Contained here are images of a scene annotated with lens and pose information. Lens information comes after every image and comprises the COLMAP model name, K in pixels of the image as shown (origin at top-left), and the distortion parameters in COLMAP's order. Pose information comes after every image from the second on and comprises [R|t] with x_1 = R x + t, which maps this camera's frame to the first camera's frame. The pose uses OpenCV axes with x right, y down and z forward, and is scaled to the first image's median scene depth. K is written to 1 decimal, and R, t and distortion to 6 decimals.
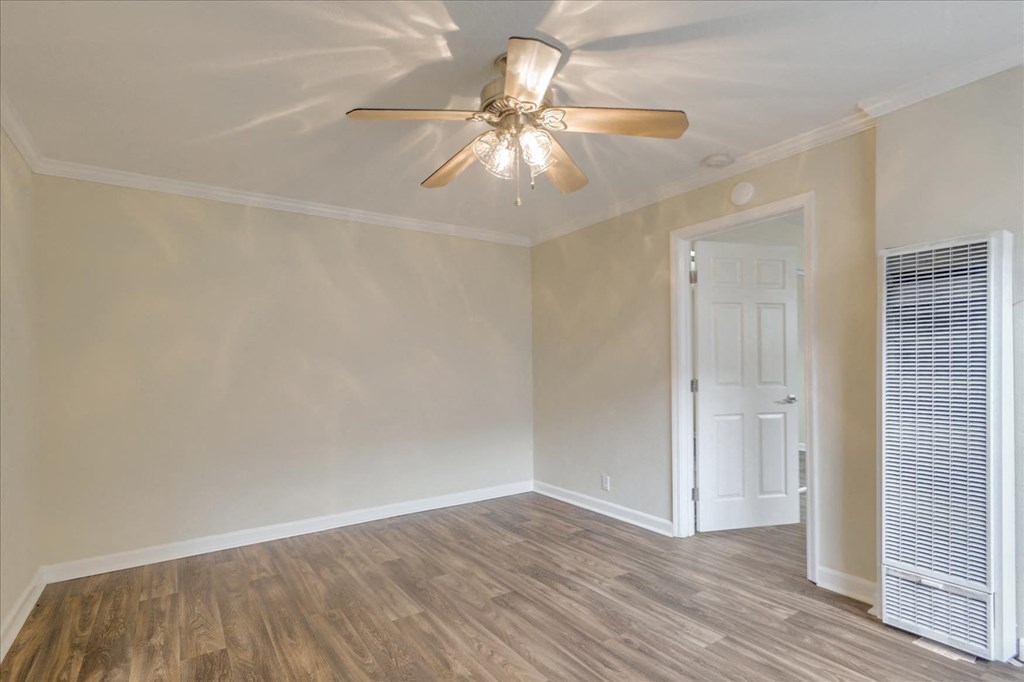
lens RADIAL K [[505.2, 0, 510.7], [0, 505.2, 369.7], [0, 0, 1]] dist [0.010017, 0.000522]
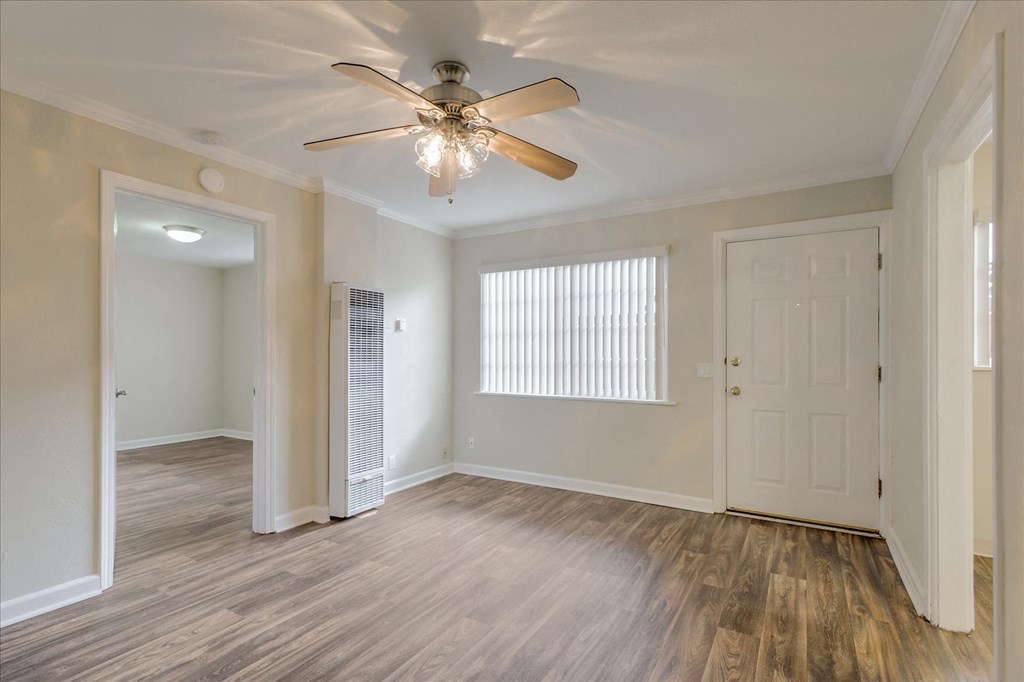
lens RADIAL K [[487.8, 0, 509.4], [0, 487.8, 351.0], [0, 0, 1]] dist [0.007518, -0.000204]
pose [[-0.420057, 0.017129, 0.907336, -0.771853], [0.012437, 0.999837, -0.013118, 0.004177], [-0.907413, 0.005774, -0.420201, 1.048623]]
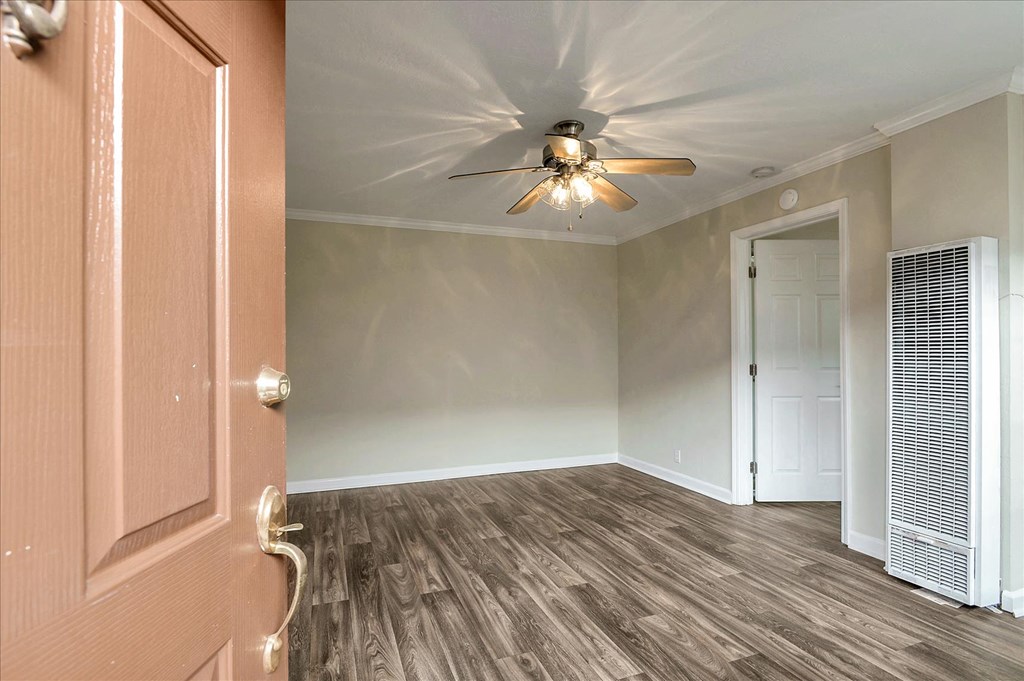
lens RADIAL K [[502.6, 0, 513.6], [0, 502.6, 351.2], [0, 0, 1]] dist [-0.011784, -0.000293]
pose [[0.973250, 0.007815, -0.229617, 0.140164], [-0.009622, 0.999931, -0.006748, 0.005449], [0.229549, 0.008777, 0.973258, -0.264003]]
